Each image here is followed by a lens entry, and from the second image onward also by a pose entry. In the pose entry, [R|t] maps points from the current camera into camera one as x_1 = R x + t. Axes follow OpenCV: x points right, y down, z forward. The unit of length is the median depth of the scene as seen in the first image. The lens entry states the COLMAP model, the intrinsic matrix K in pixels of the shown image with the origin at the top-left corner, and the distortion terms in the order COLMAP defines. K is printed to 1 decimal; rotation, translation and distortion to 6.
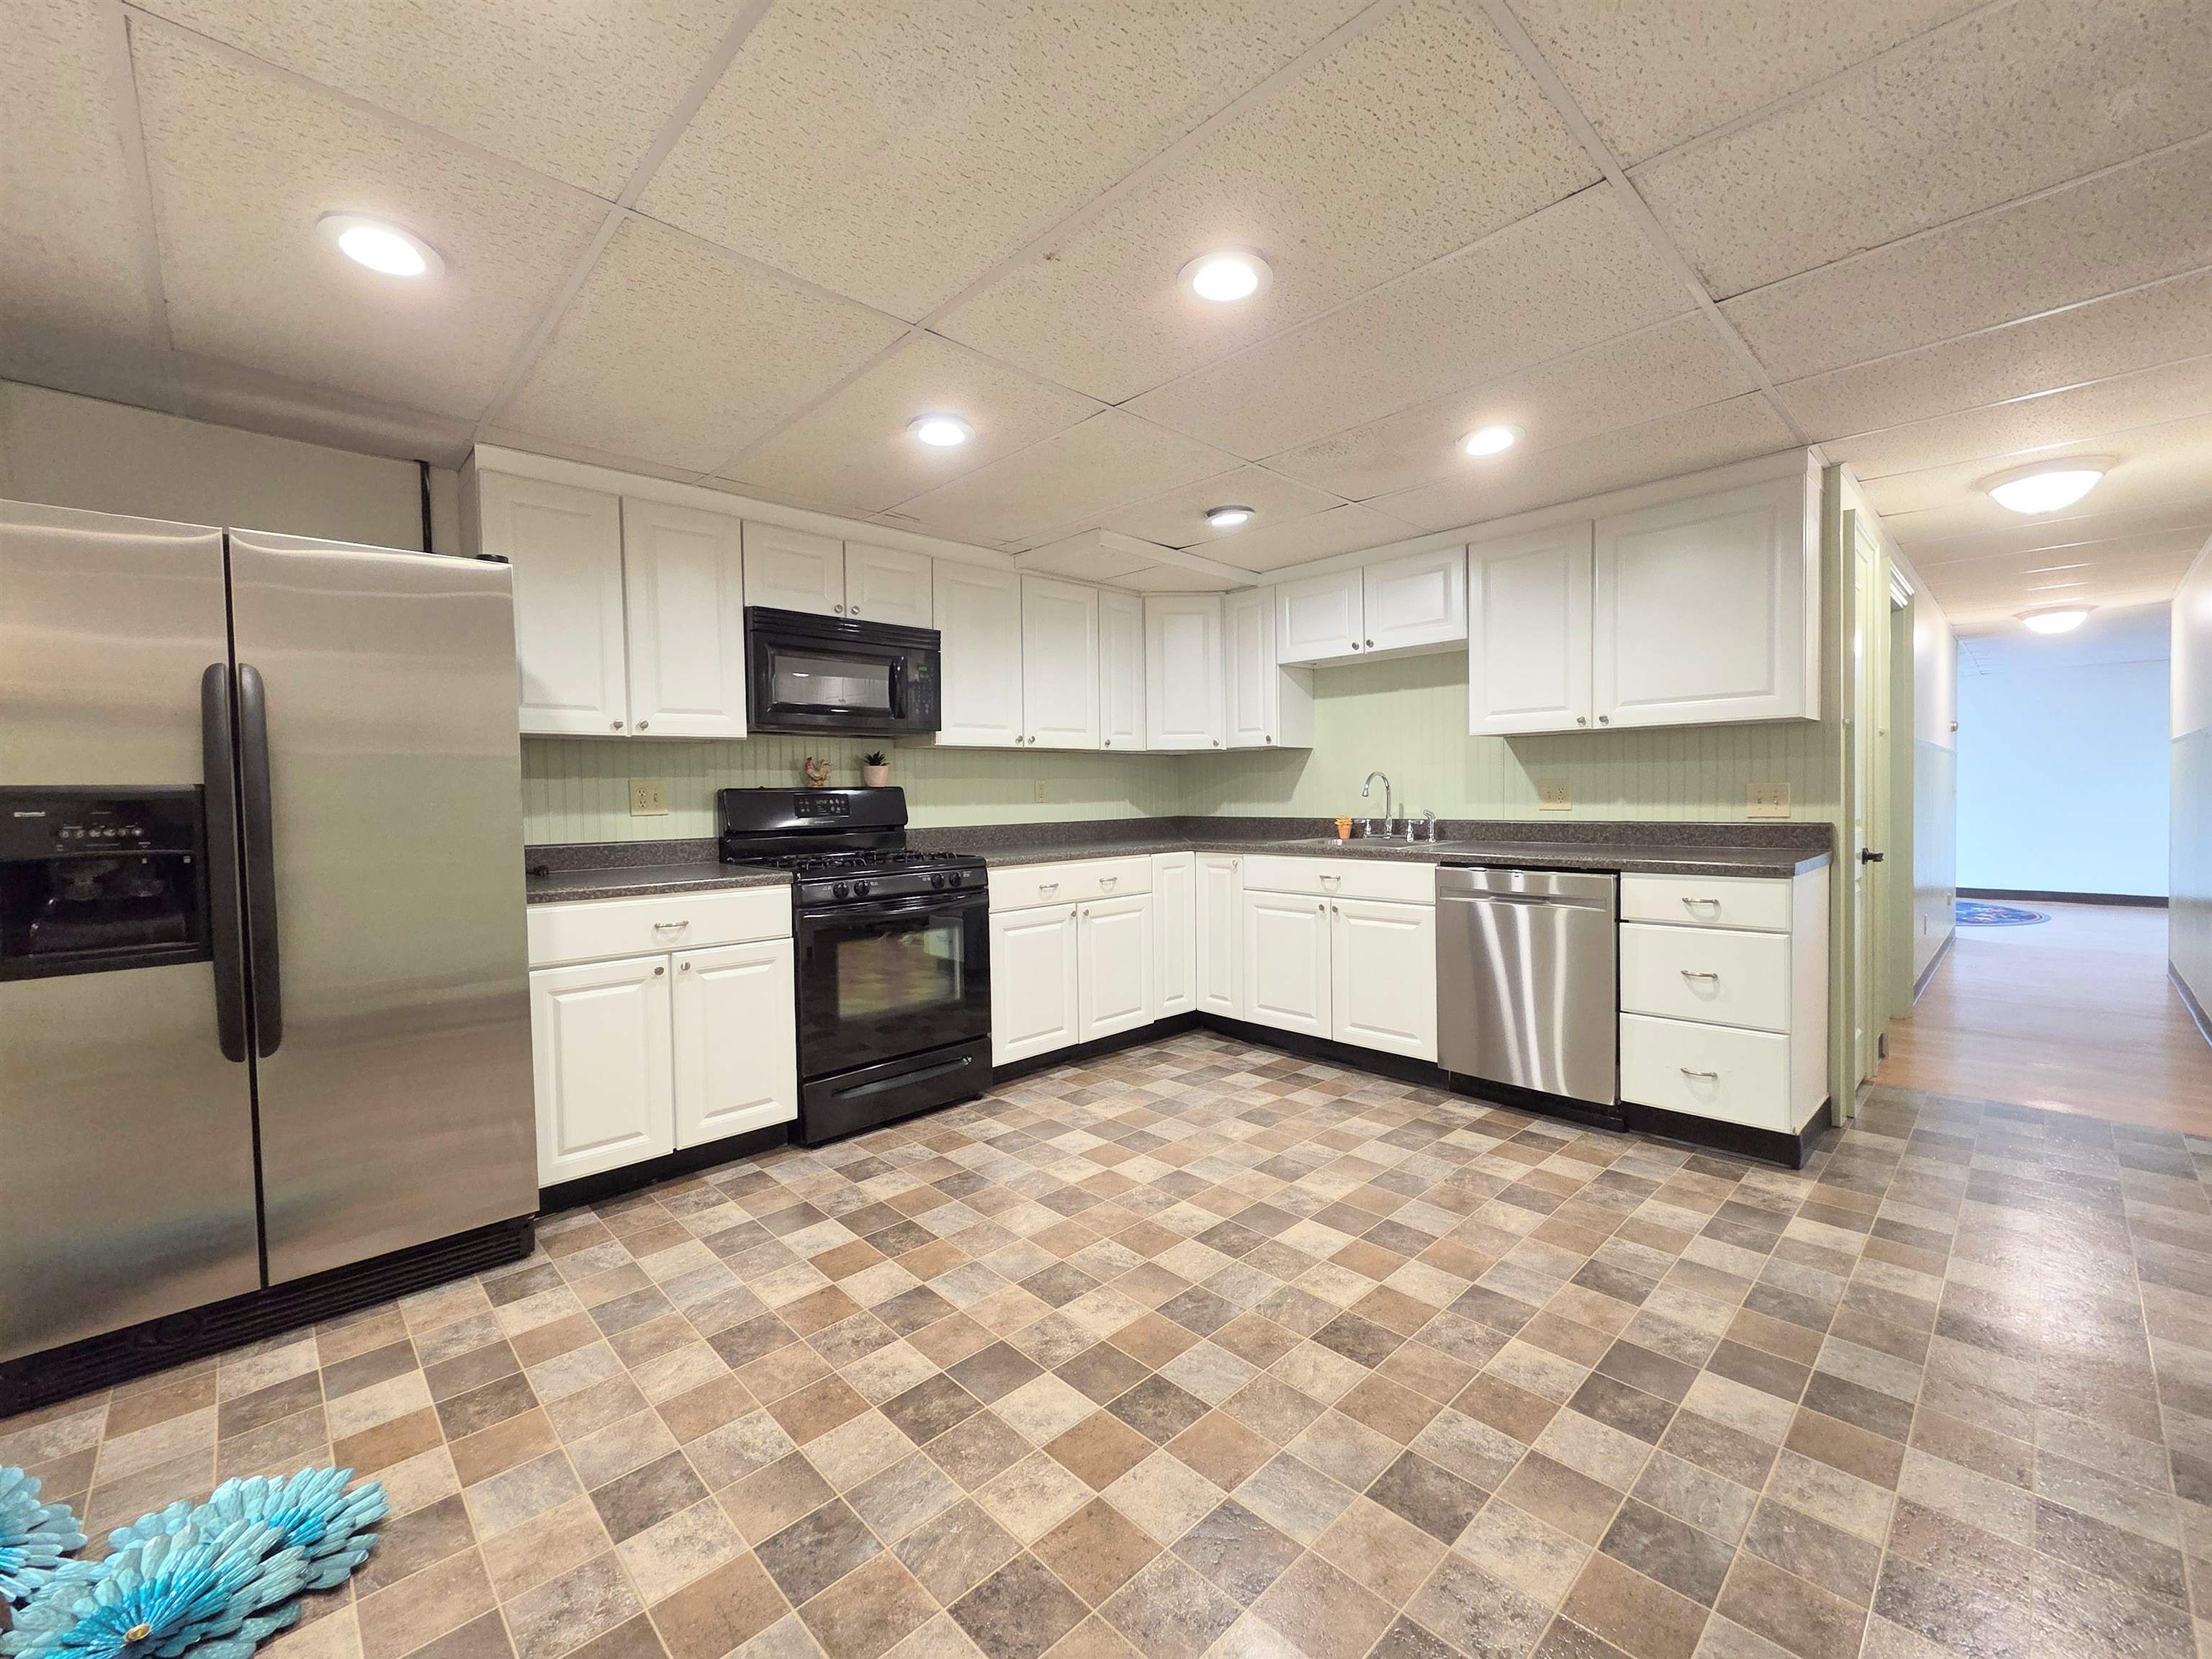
lens RADIAL K [[907.6, 0, 1147.1], [0, 907.6, 799.7], [0, 0, 1]] dist [-0.009271, 0.000072]
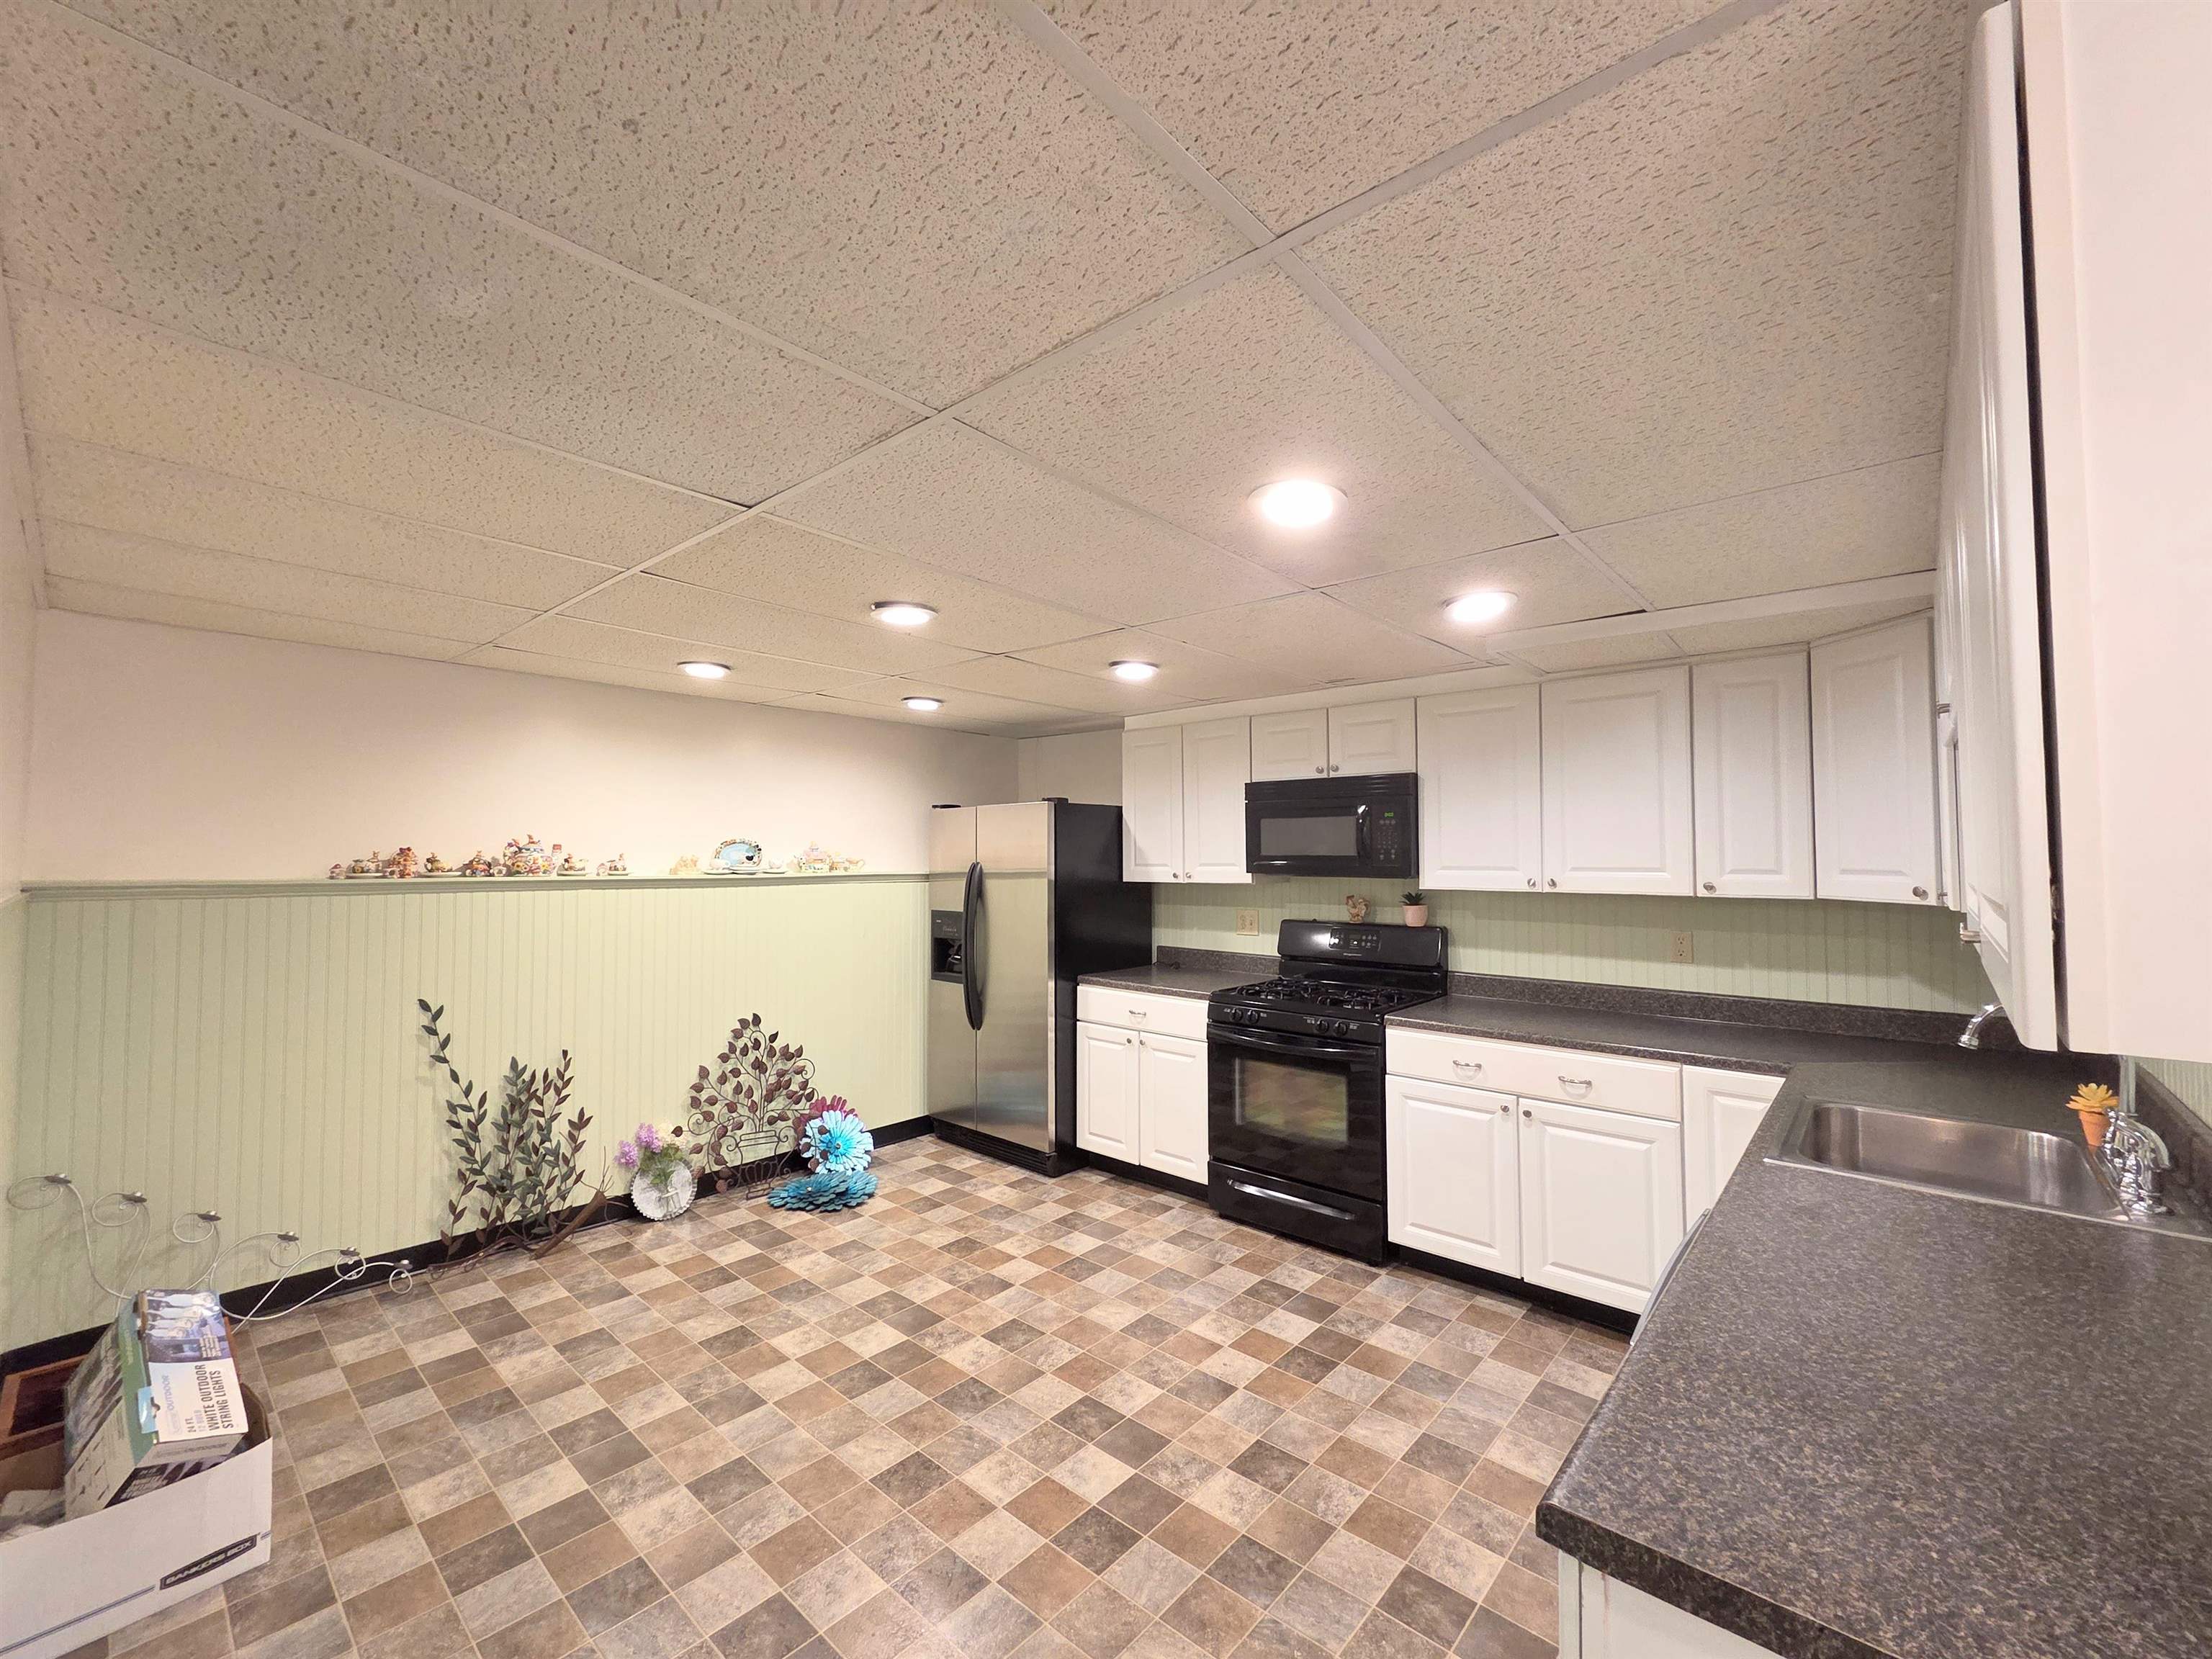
lens RADIAL K [[913.0, 0, 1096.7], [0, 913.0, 821.9], [0, 0, 1]] dist [-0.001562, 0.000010]
pose [[0.054163, -0.028557, -0.998124, 0.906133], [-0.026209, 0.999206, -0.030010, -0.118906], [0.998188, 0.027786, 0.053371, 0.755643]]
